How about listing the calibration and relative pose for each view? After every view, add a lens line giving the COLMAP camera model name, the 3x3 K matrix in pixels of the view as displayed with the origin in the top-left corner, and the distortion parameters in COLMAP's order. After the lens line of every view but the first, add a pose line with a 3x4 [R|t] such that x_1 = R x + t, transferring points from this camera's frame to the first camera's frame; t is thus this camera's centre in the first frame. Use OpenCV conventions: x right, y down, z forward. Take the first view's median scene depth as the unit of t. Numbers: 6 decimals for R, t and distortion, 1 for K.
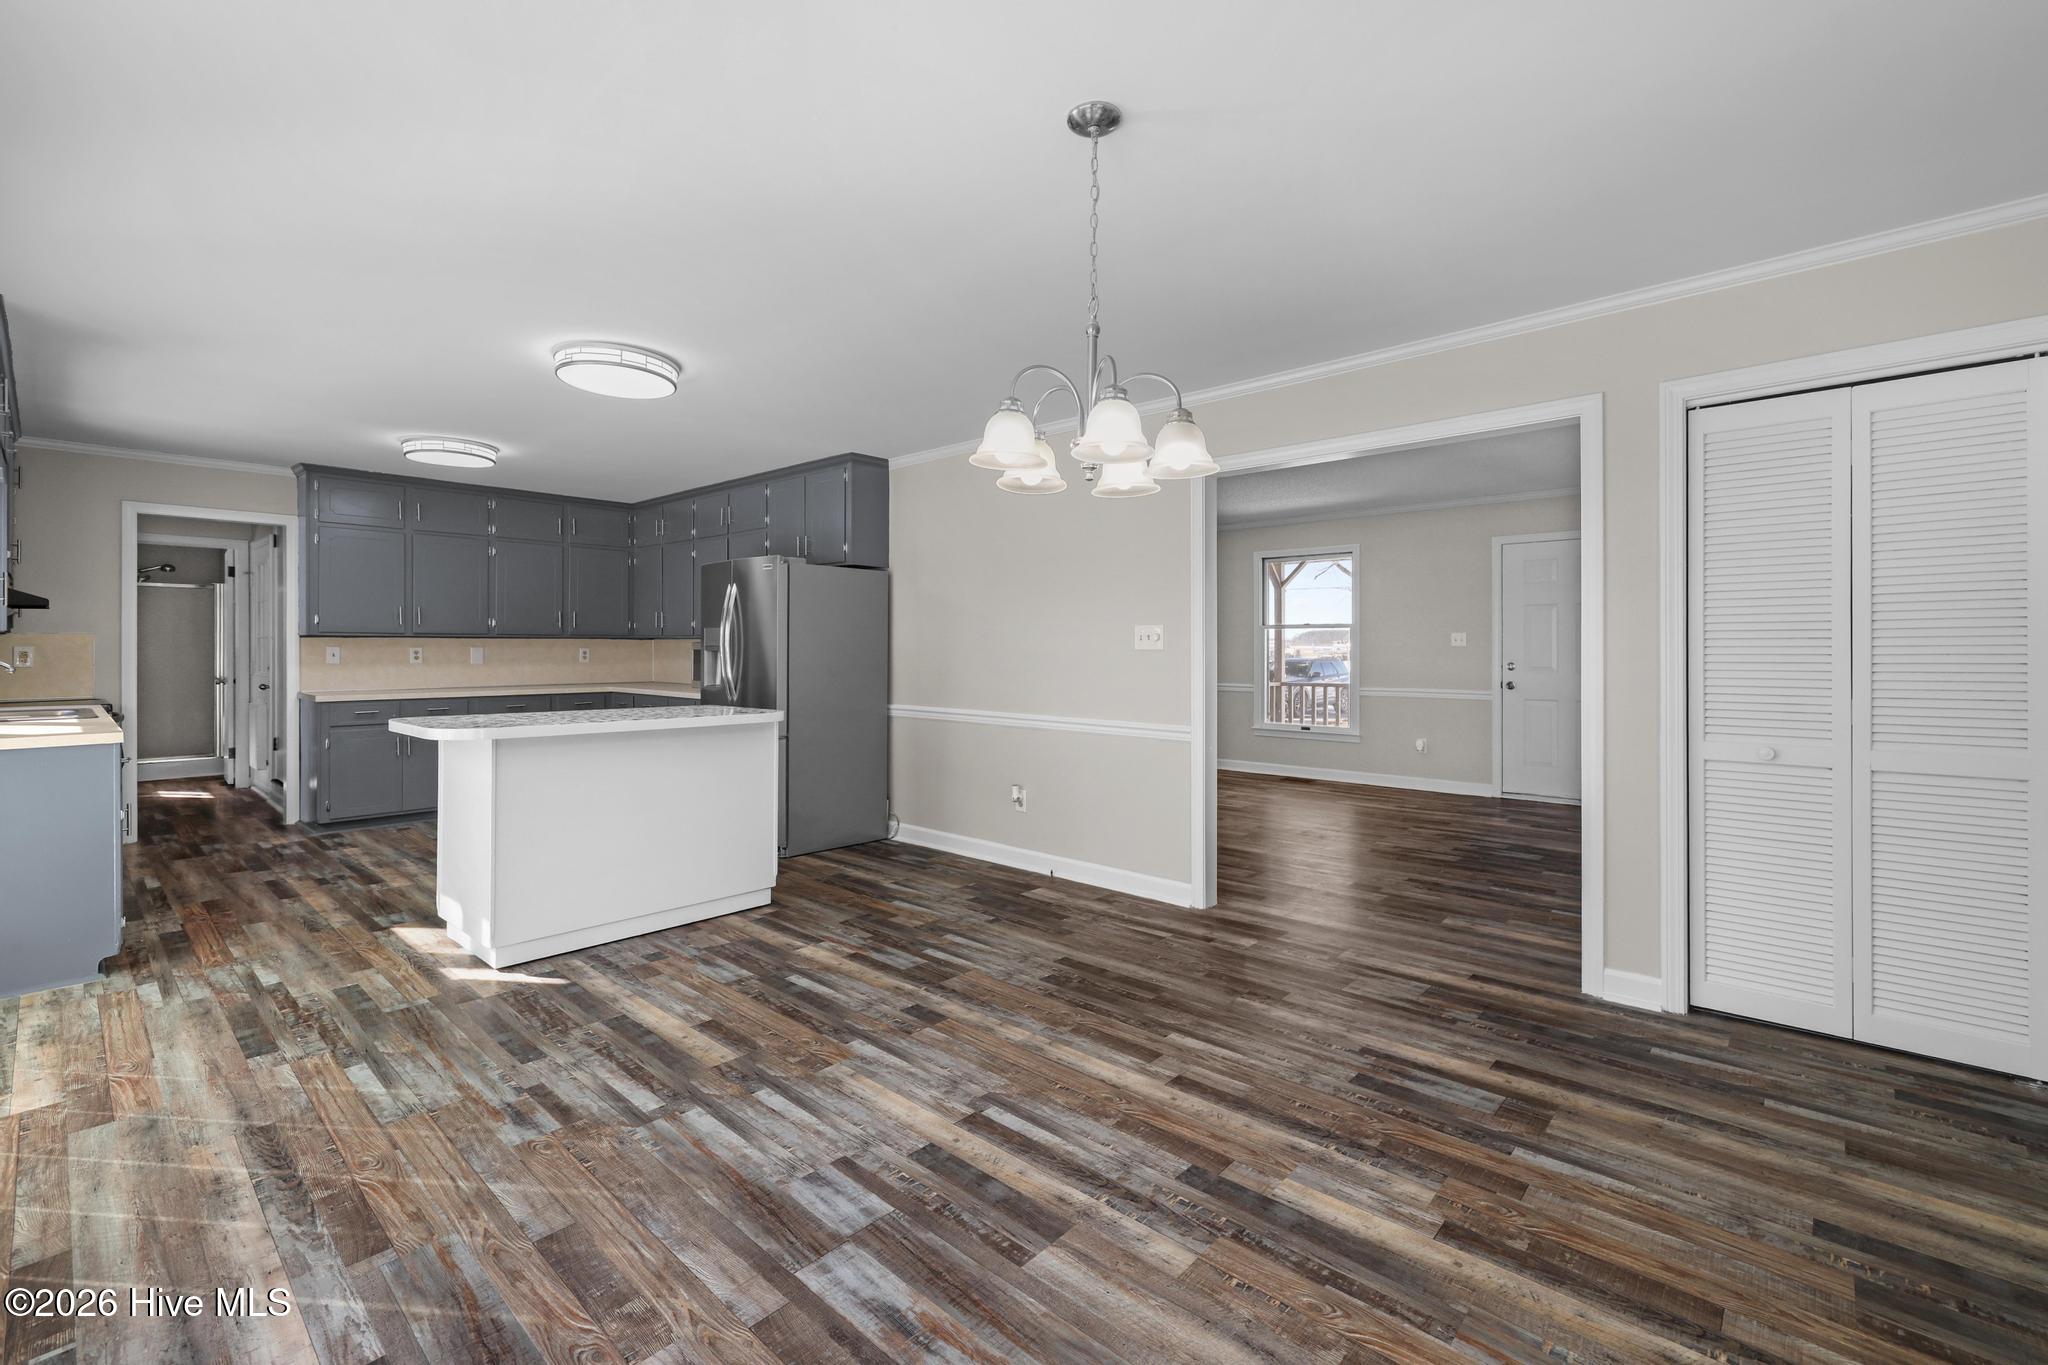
lens RADIAL K [[873.5, 0, 1029.2], [0, 873.5, 657.1], [0, 0, 1]] dist [0.003624, 0.000546]
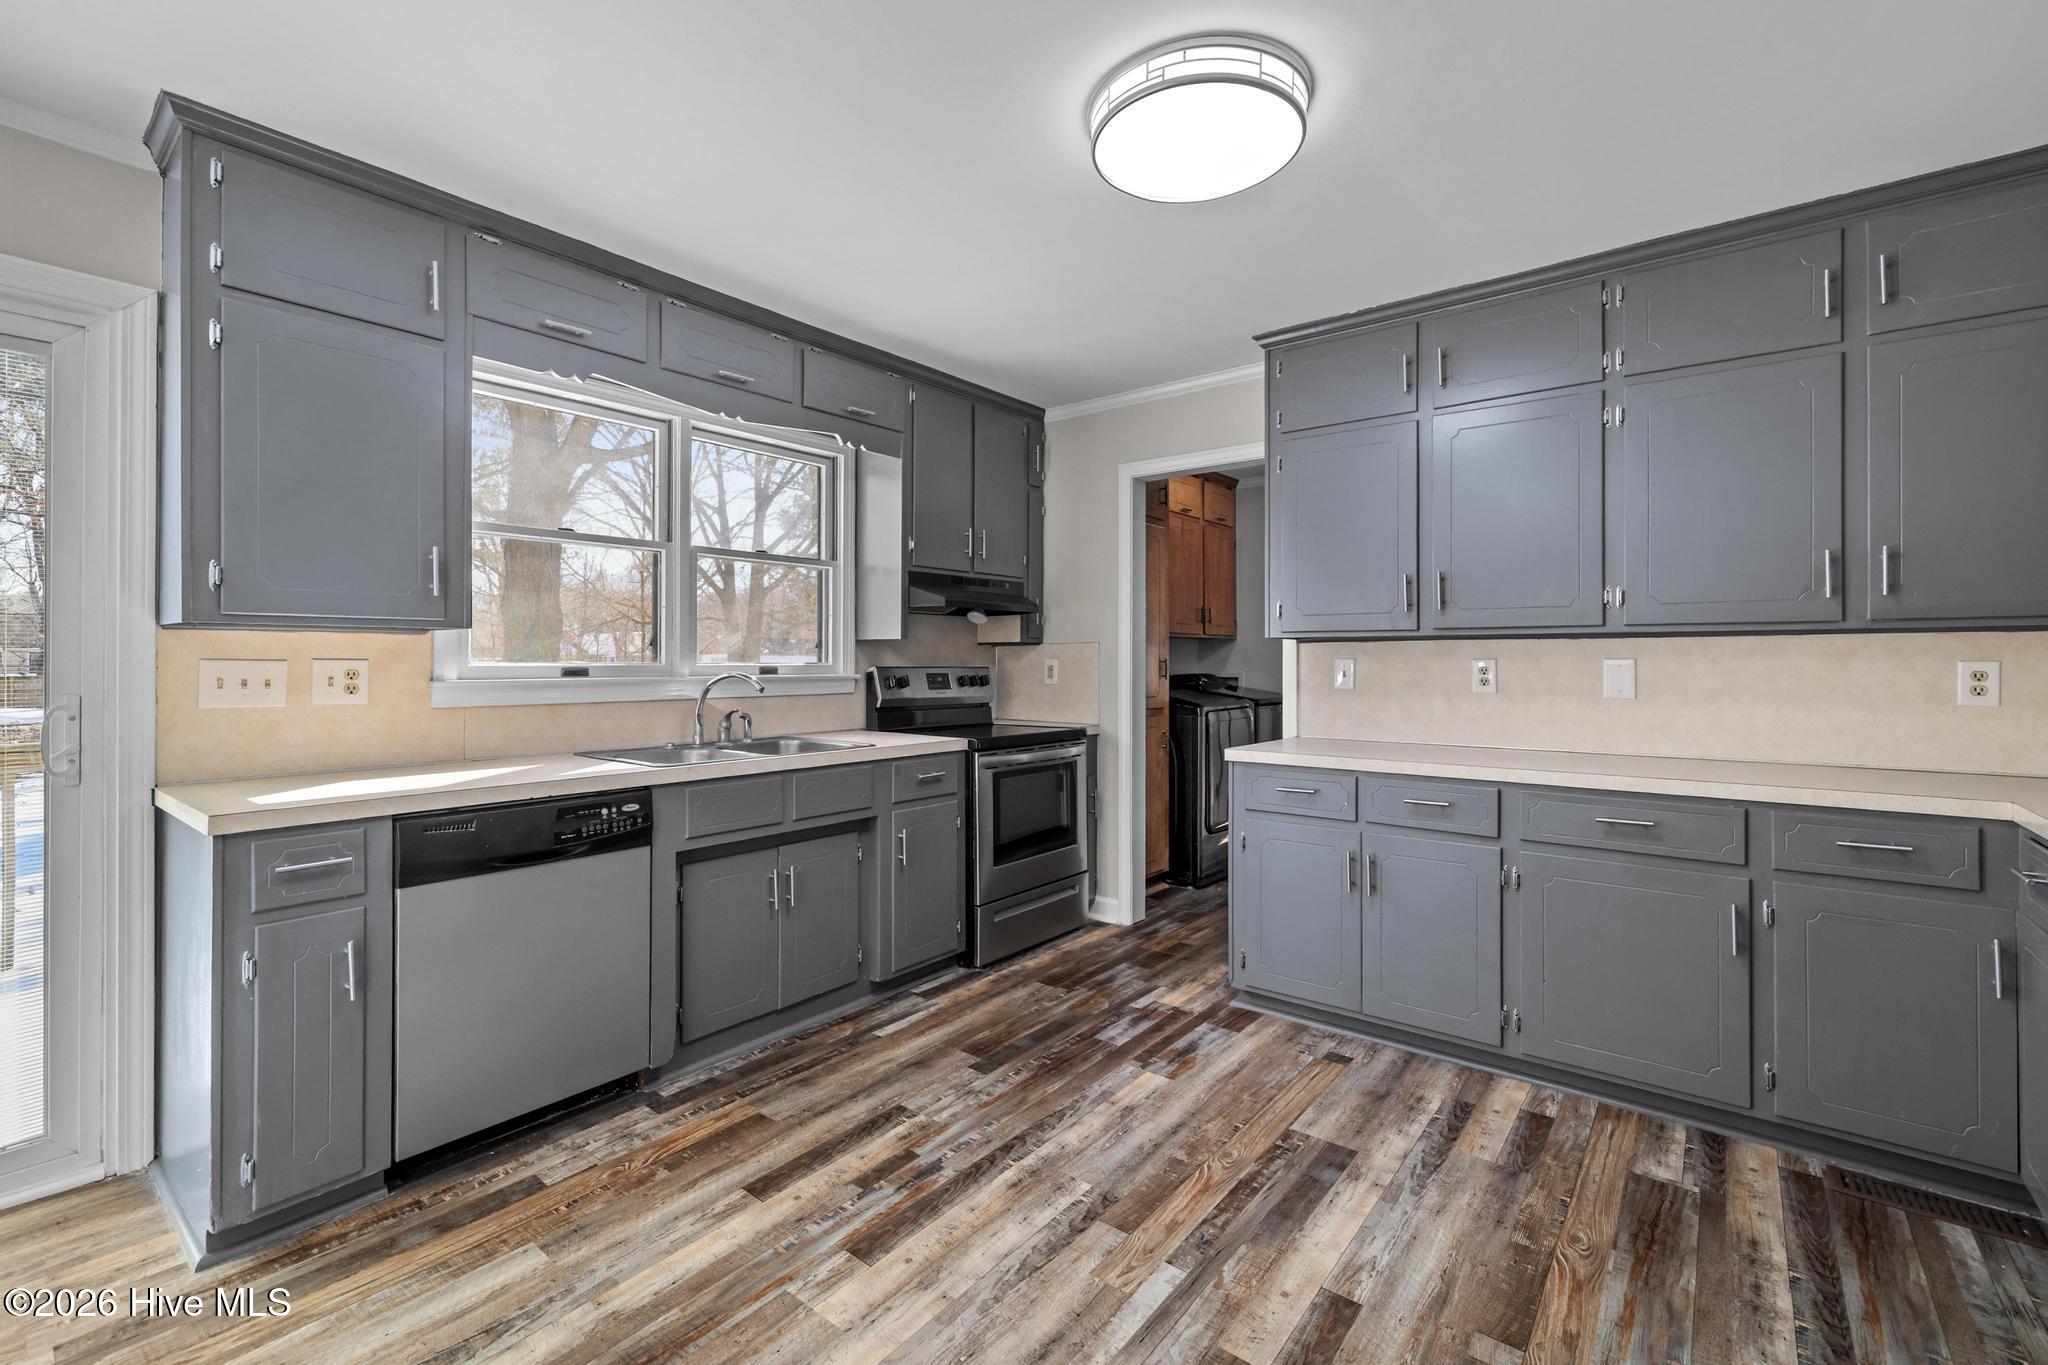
lens RADIAL K [[888.2, 0, 1017.3], [0, 888.2, 654.3], [0, 0, 1]] dist [-0.000123, 0.000066]
pose [[0.054503, -0.009653, -0.998467, -0.497426], [-0.010833, 0.999889, -0.010258, -0.013476], [0.998455, 0.011375, 0.054393, 1.543662]]
